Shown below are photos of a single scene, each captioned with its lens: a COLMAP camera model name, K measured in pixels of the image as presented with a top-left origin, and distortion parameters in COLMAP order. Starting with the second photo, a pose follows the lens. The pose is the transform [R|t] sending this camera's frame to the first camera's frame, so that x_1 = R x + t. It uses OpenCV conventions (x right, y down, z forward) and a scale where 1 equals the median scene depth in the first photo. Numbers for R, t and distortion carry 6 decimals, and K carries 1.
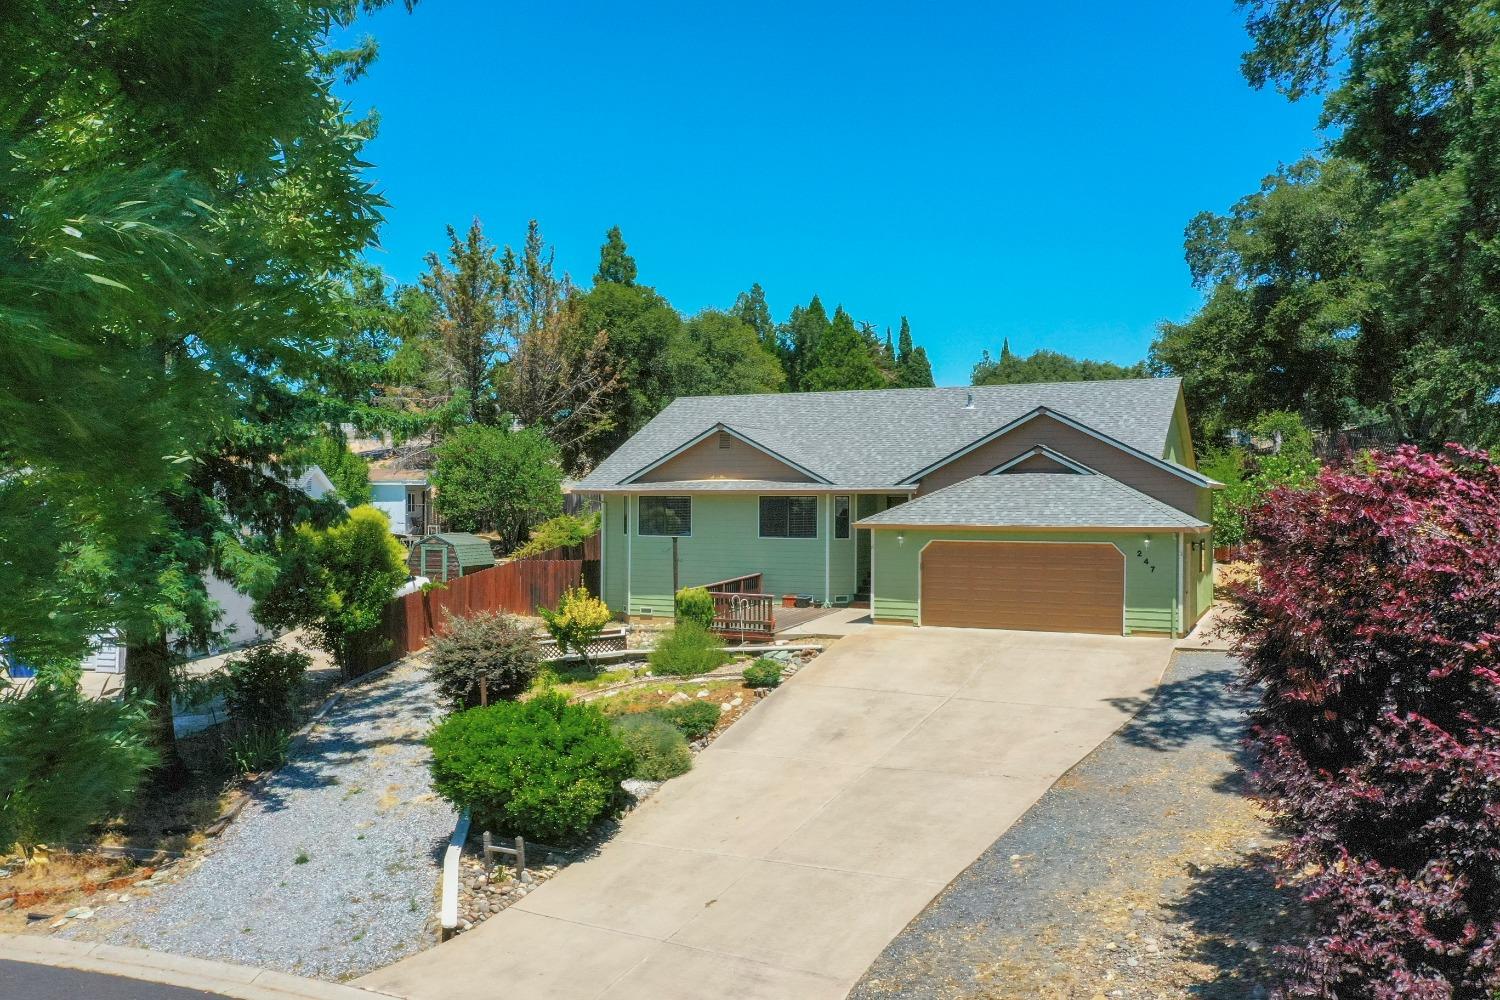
lens RADIAL K [[1165.9, 0, 750.0], [0, 1165.9, 500.0], [0, 0, 1]] dist [-0.022620, 0.030935]
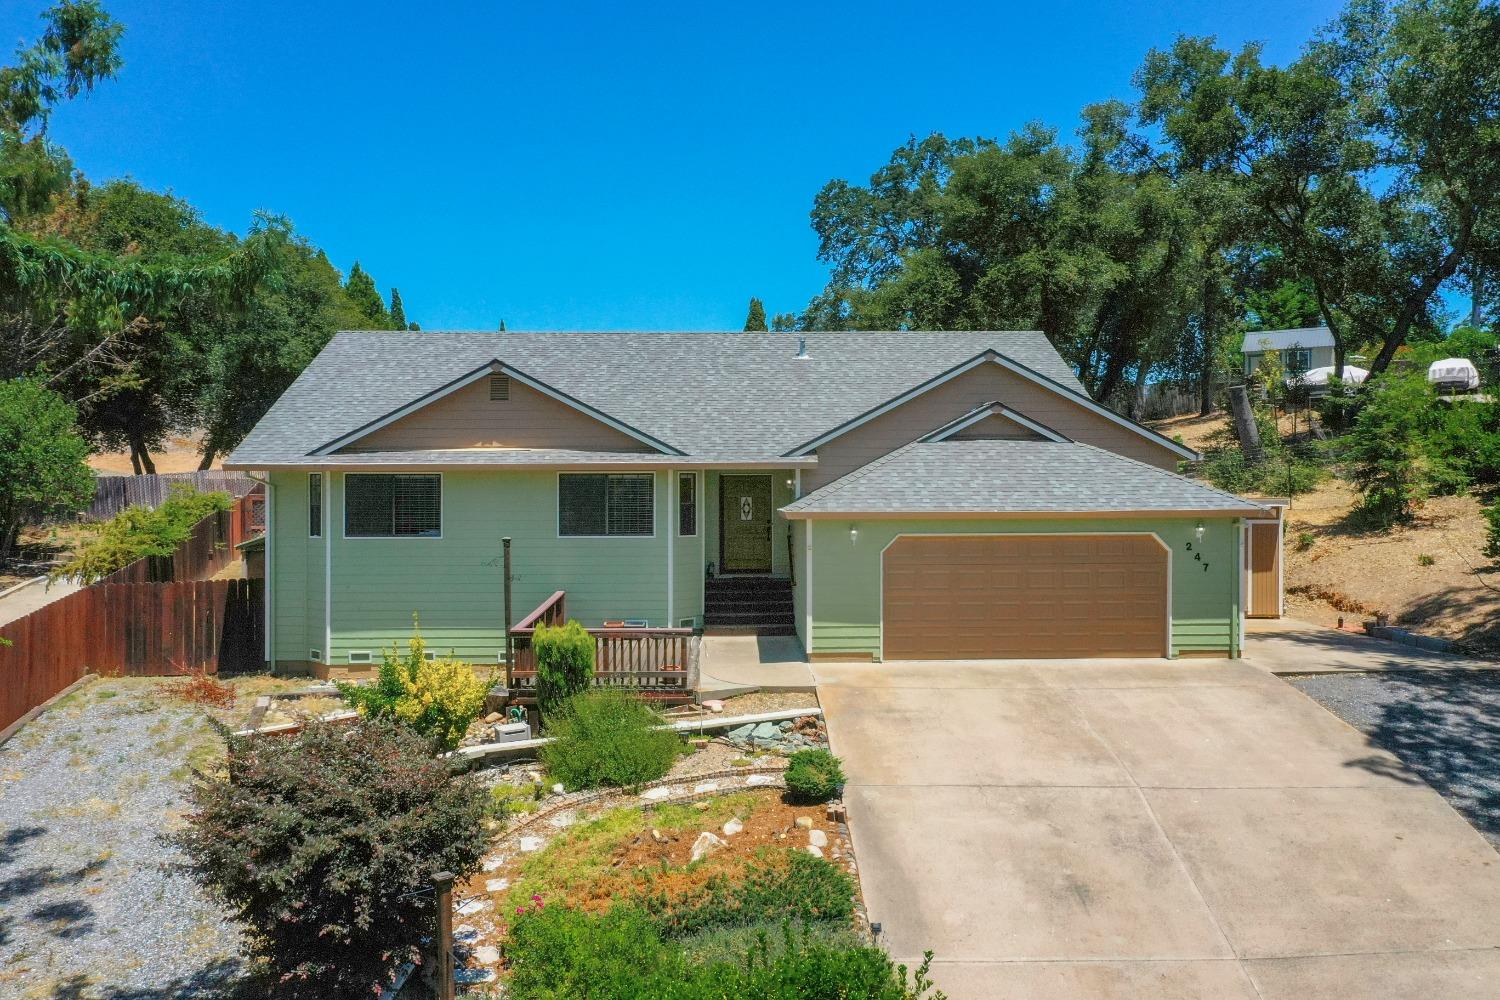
lens RADIAL K [[1165.9, 0, 750.0], [0, 1165.9, 500.0], [0, 0, 1]] dist [-0.022620, 0.030935]
pose [[0.888620, -0.007471, 0.458583, -0.202730], [0.004840, 0.999964, 0.006911, 0.007869], [-0.458618, -0.003922, 0.888625, 0.374580]]
